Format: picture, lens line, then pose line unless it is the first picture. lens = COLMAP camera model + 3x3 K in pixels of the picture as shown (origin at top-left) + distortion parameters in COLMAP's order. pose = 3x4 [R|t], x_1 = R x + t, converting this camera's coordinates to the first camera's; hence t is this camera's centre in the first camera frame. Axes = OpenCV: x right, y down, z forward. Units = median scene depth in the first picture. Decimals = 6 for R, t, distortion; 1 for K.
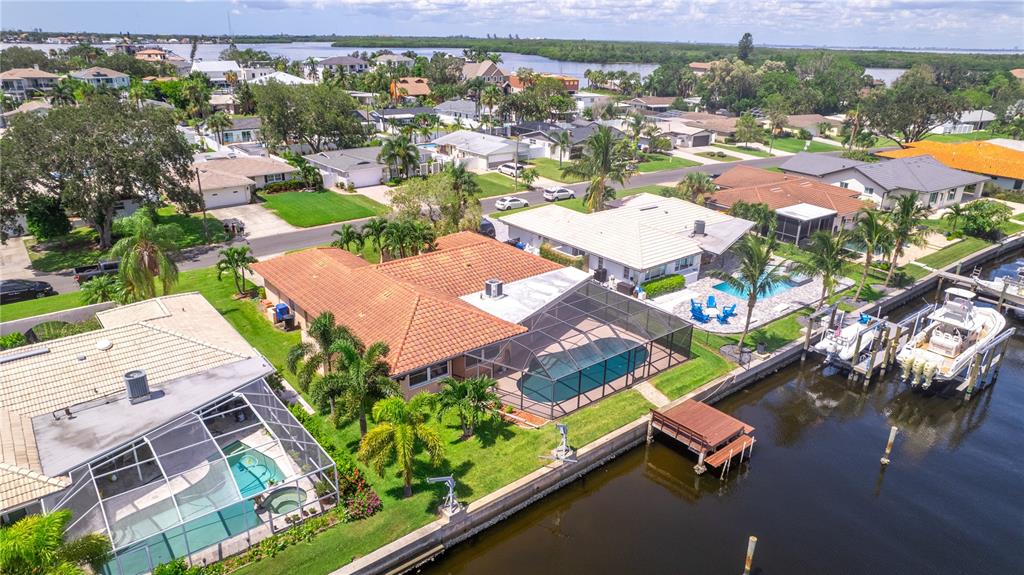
lens RADIAL K [[654.9, 0, 512.0], [0, 654.9, 287.5], [0, 0, 1]] dist [-0.084144, 0.075485]
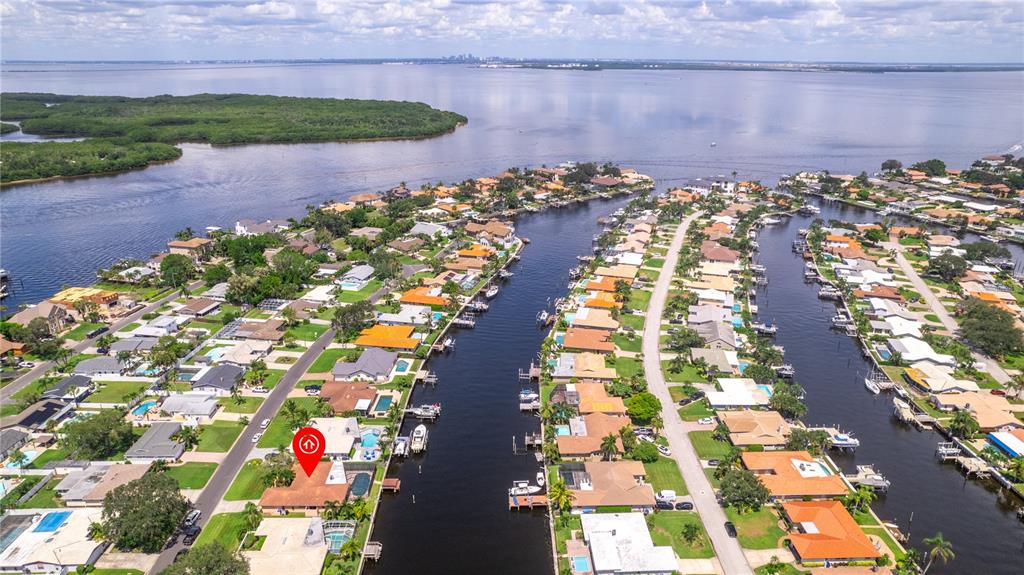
lens RADIAL K [[654.9, 0, 512.0], [0, 654.9, 287.5], [0, 0, 1]] dist [-0.084144, 0.075485]
pose [[0.622112, -0.276761, 0.732379, -1.978264], [0.289680, 0.950419, 0.113090, -1.269029], [-0.727366, 0.141800, 0.671439, -2.720130]]
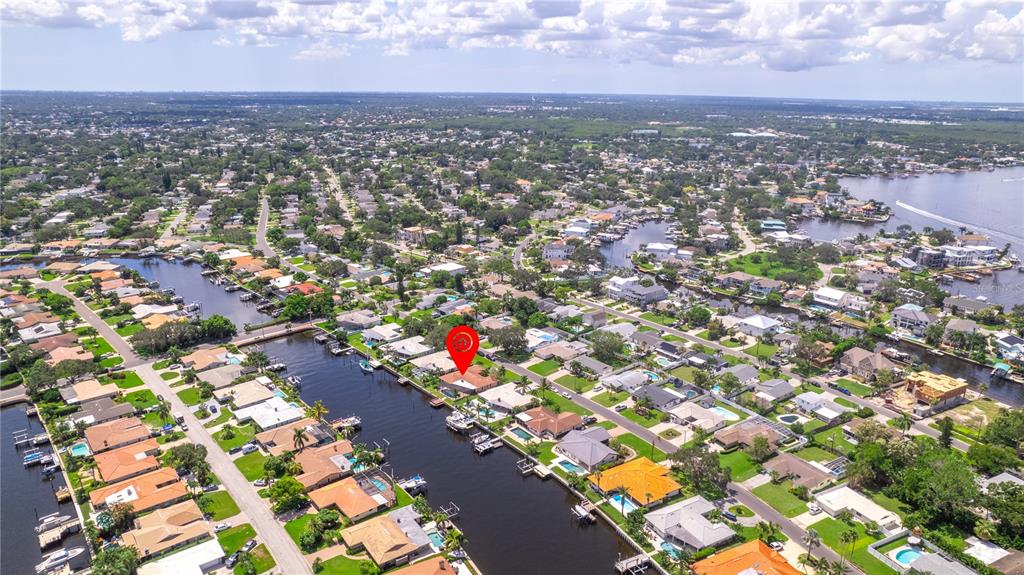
lens RADIAL K [[654.9, 0, 512.0], [0, 654.9, 287.5], [0, 0, 1]] dist [-0.084144, 0.075485]
pose [[0.026375, 0.278784, -0.959992, 6.026902], [-0.370752, 0.894564, 0.249597, -2.657385], [0.928357, 0.349335, 0.126954, 0.337187]]
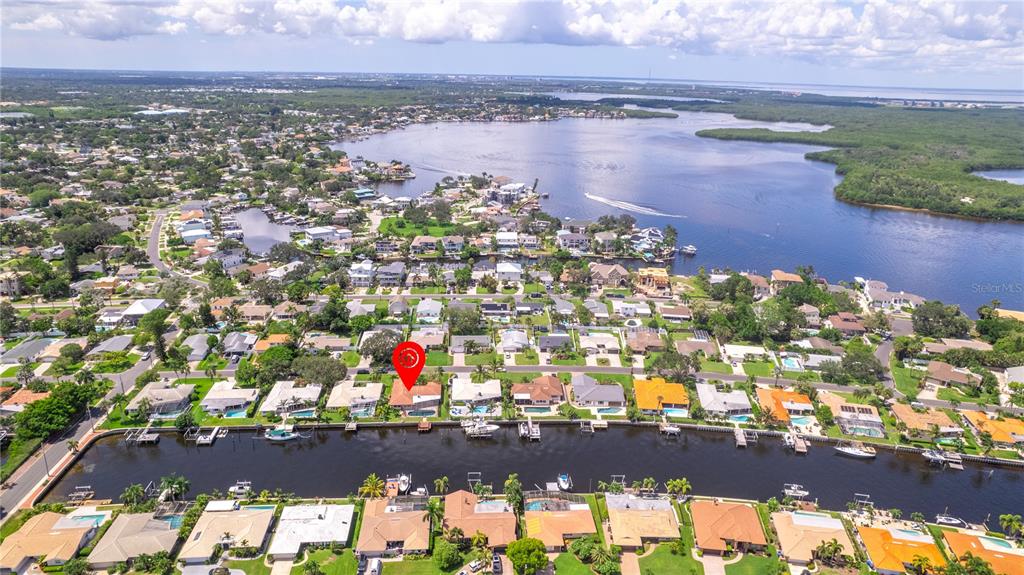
lens RADIAL K [[654.9, 0, 512.0], [0, 654.9, 287.5], [0, 0, 1]] dist [-0.084144, 0.075485]
pose [[0.820712, 0.182903, -0.541275, 3.705698], [-0.213911, 0.976836, 0.005740, -1.178845], [0.529787, 0.111074, 0.840826, -3.628301]]
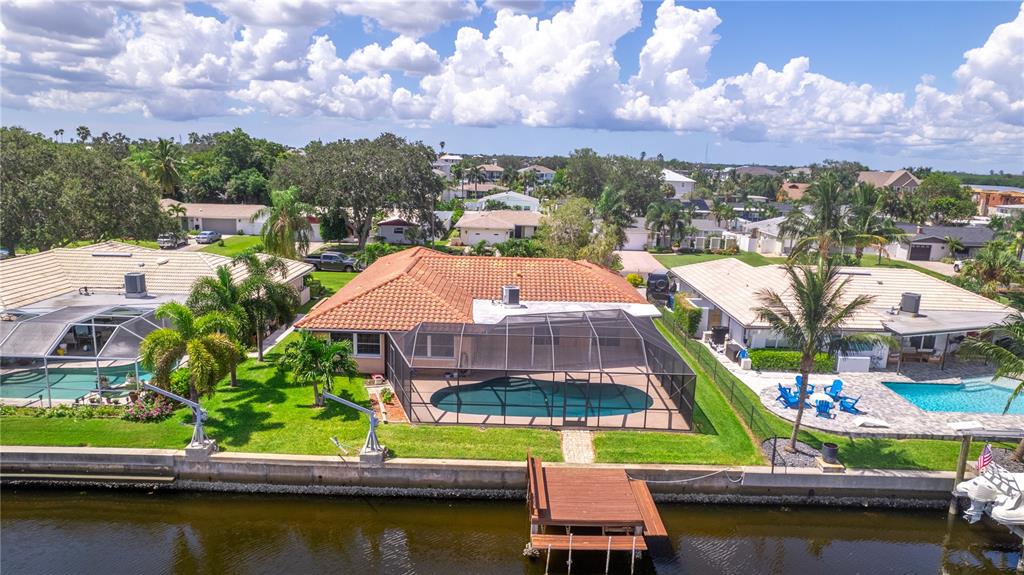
lens RADIAL K [[654.9, 0, 512.0], [0, 654.9, 287.5], [0, 0, 1]] dist [-0.084144, 0.075485]
pose [[0.779325, 0.130593, -0.612860, 0.506364], [-0.243238, 0.964396, -0.103805, 0.081254], [0.577484, 0.229969, 0.783344, 0.342178]]
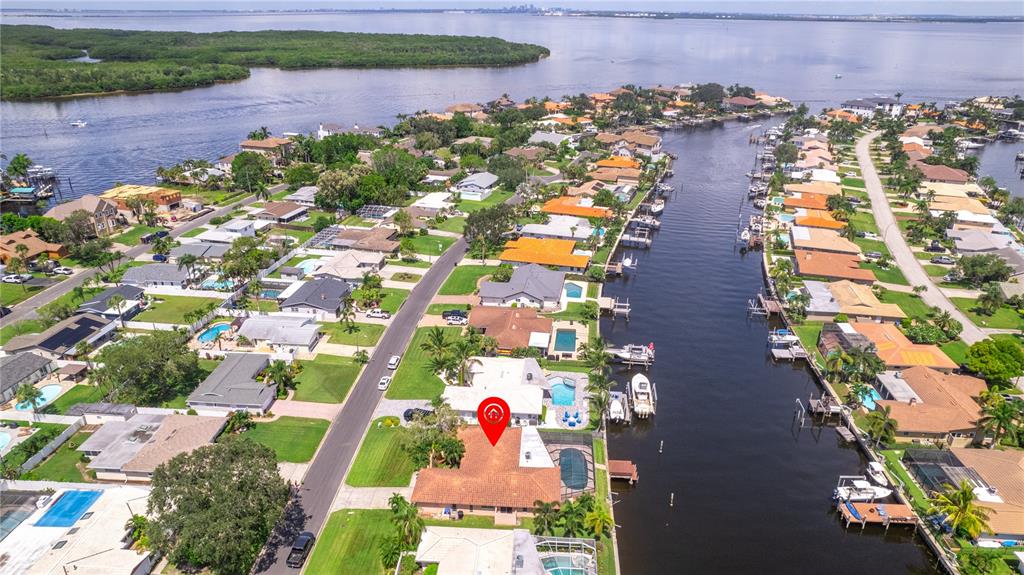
lens RADIAL K [[654.9, 0, 512.0], [0, 654.9, 287.5], [0, 0, 1]] dist [-0.084144, 0.075485]
pose [[0.687883, -0.299012, 0.661369, -1.471023], [0.266192, 0.951638, 0.153382, -0.973056], [-0.675248, 0.070542, 0.734210, -0.745651]]
